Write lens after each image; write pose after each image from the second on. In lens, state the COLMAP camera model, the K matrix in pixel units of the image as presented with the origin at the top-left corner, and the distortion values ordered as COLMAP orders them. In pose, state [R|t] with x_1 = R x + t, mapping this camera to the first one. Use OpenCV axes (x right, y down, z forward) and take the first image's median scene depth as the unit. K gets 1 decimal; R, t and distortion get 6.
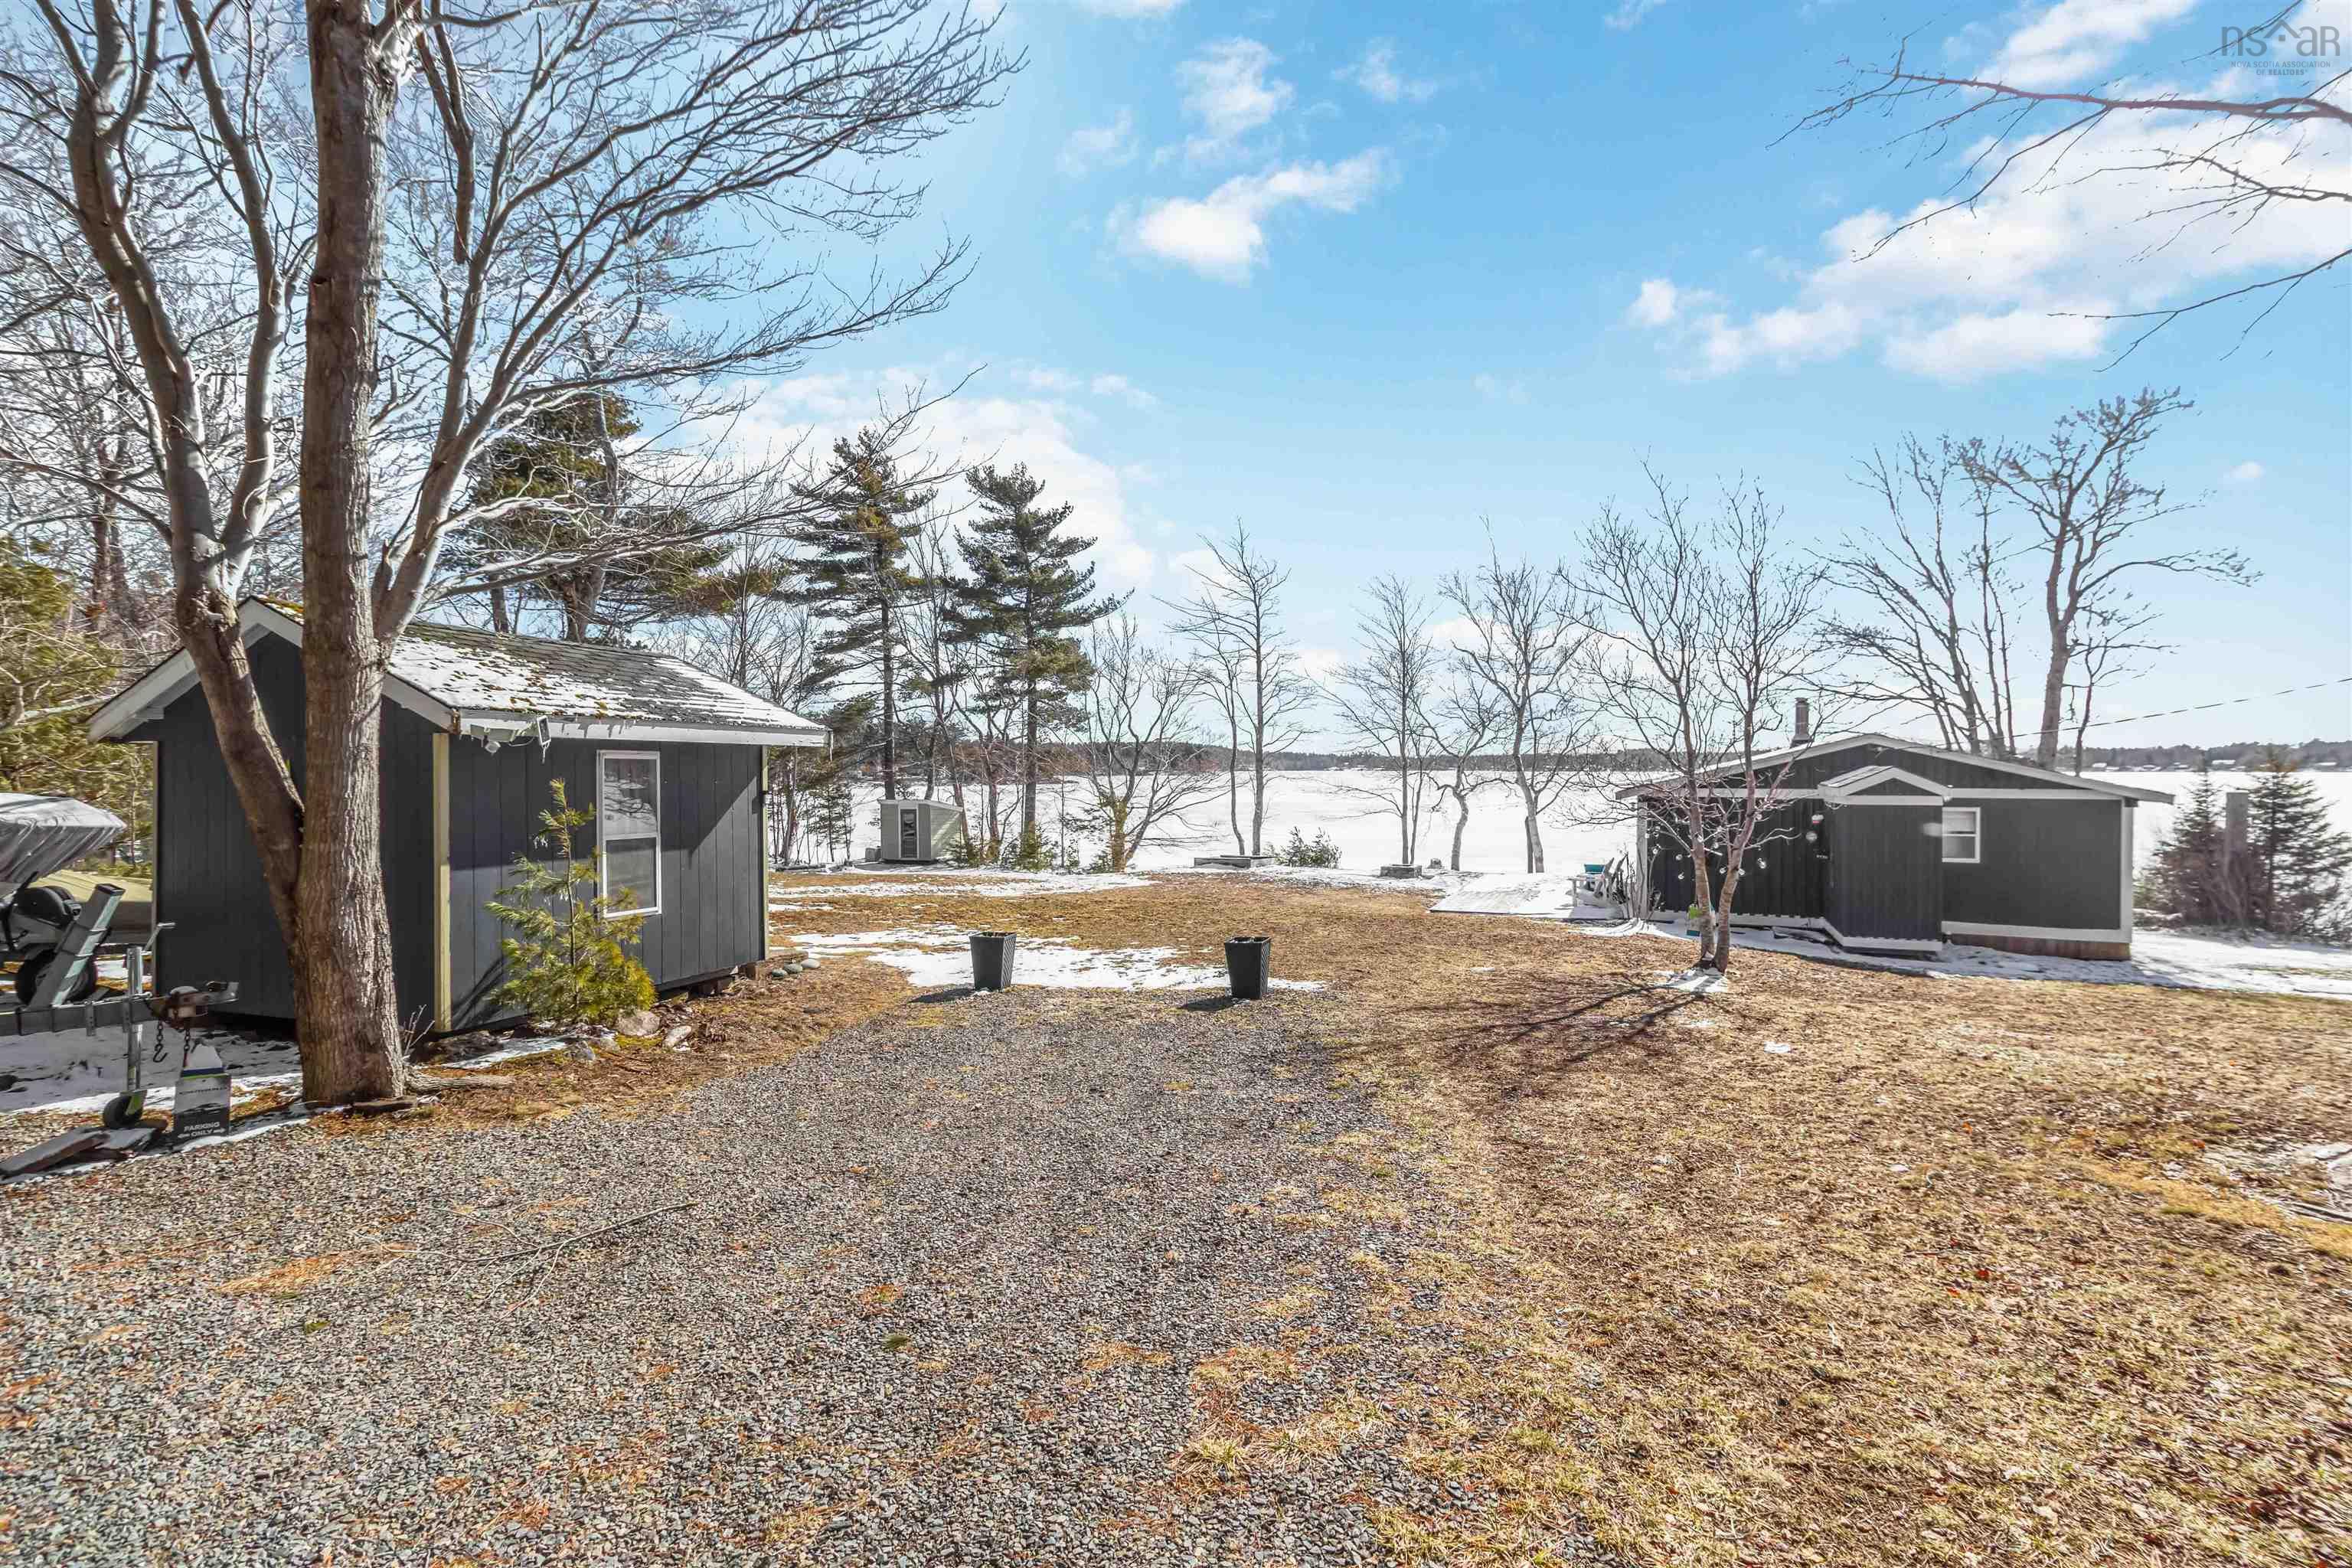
lens RADIAL K [[1100.7, 0, 1171.7], [0, 1100.7, 767.9], [0, 0, 1]] dist [0.000882, 0.001019]
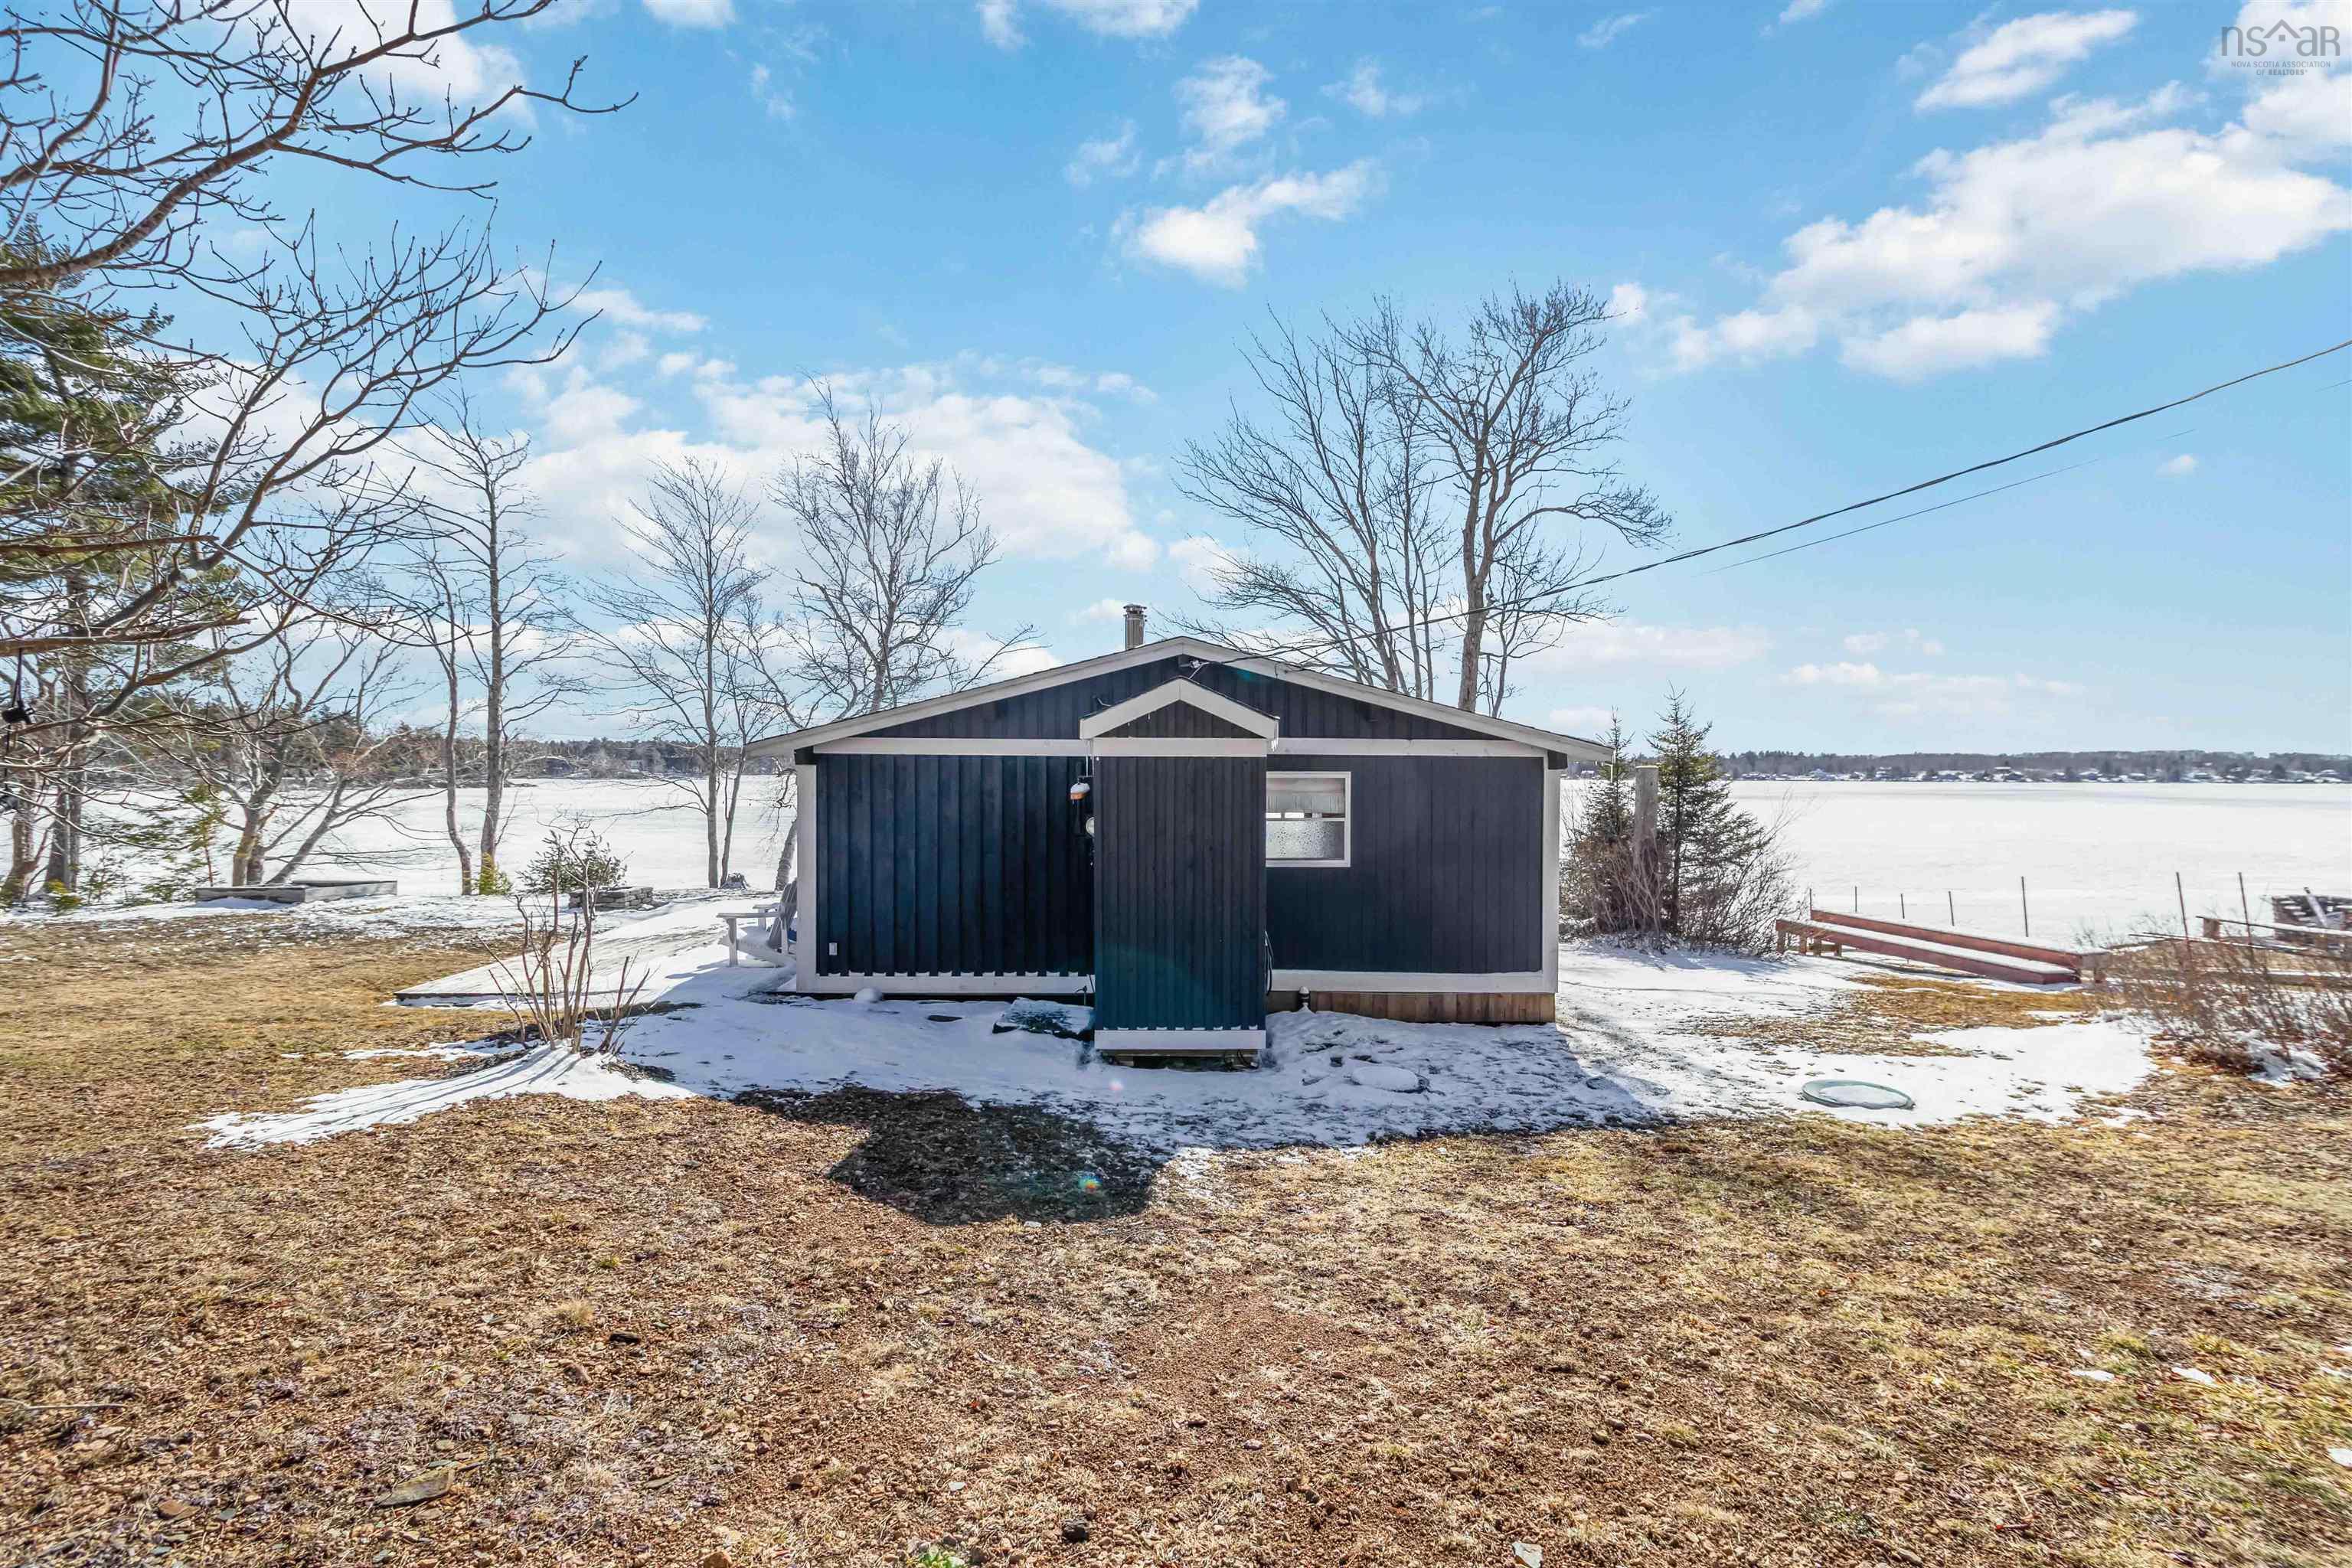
lens RADIAL K [[1100.7, 0, 1178.7], [0, 1100.7, 764.8], [0, 0, 1]] dist [0.000882, 0.001019]
pose [[0.918931, 0.007223, 0.394351, 0.260462], [-0.003365, 0.999940, -0.010472, 0.023865], [-0.394403, 0.008296, 0.918900, 0.310248]]
